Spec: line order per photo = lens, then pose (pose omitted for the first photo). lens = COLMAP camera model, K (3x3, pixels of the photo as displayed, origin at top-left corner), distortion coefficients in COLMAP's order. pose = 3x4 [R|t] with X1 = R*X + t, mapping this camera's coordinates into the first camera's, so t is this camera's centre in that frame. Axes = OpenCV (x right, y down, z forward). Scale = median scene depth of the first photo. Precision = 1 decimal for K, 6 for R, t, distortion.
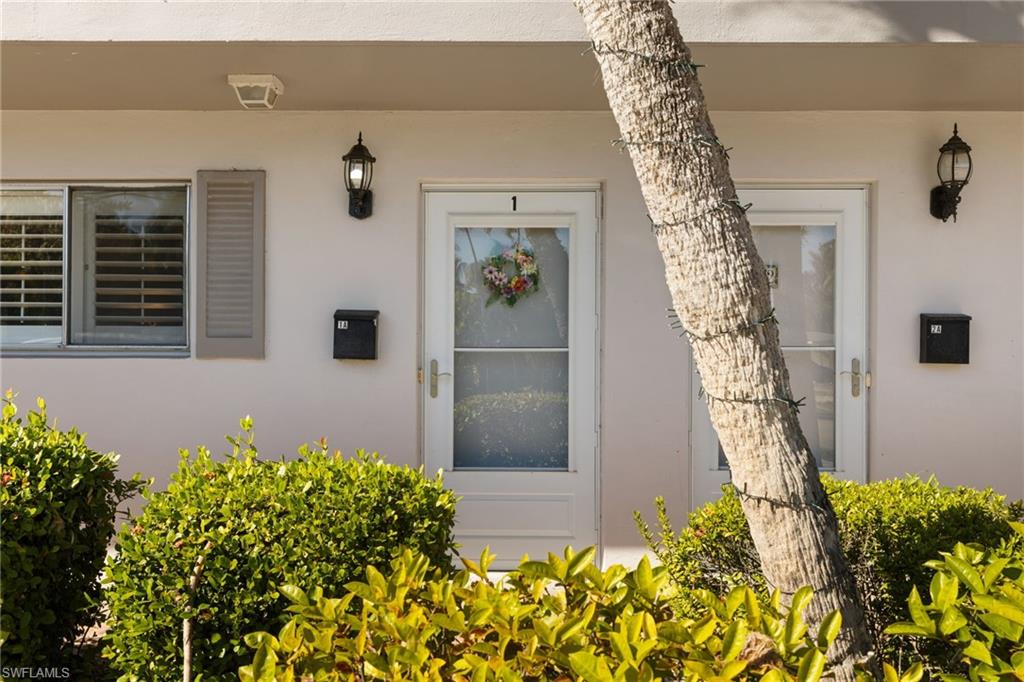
lens RADIAL K [[993.1, 0, 512.0], [0, 993.1, 341.0], [0, 0, 1]] dist [0.010206, -0.019559]
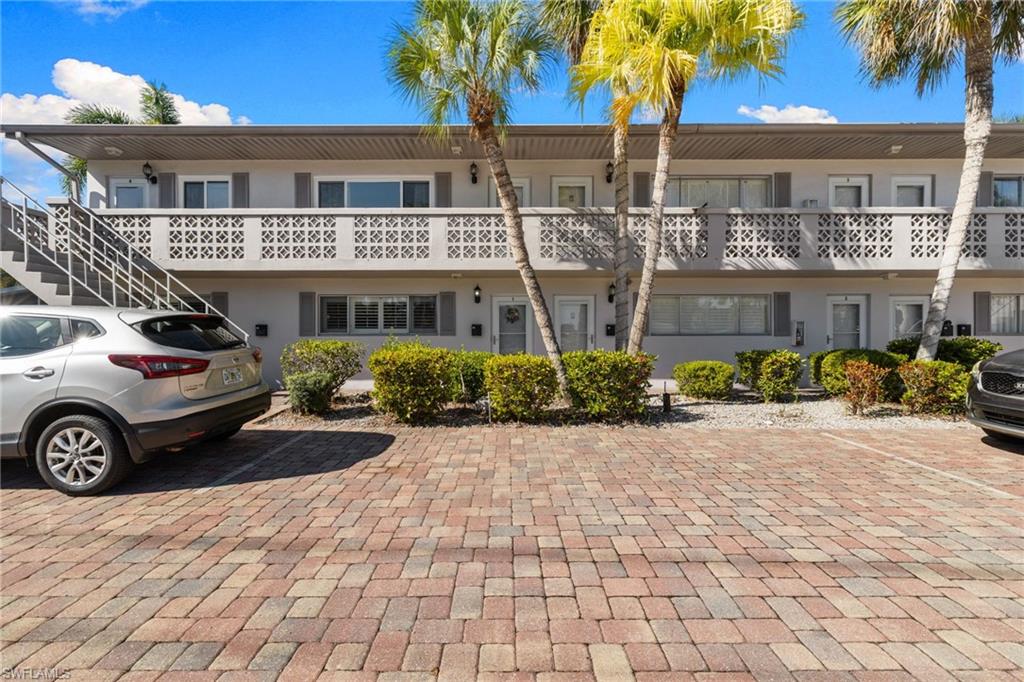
lens RADIAL K [[993.1, 0, 512.0], [0, 993.1, 341.0], [0, 0, 1]] dist [0.010206, -0.019559]
pose [[0.999979, -0.006006, 0.002595, -0.014534], [0.006050, 0.999835, -0.017149, 0.117293], [-0.002492, 0.017164, 0.999850, -3.334643]]
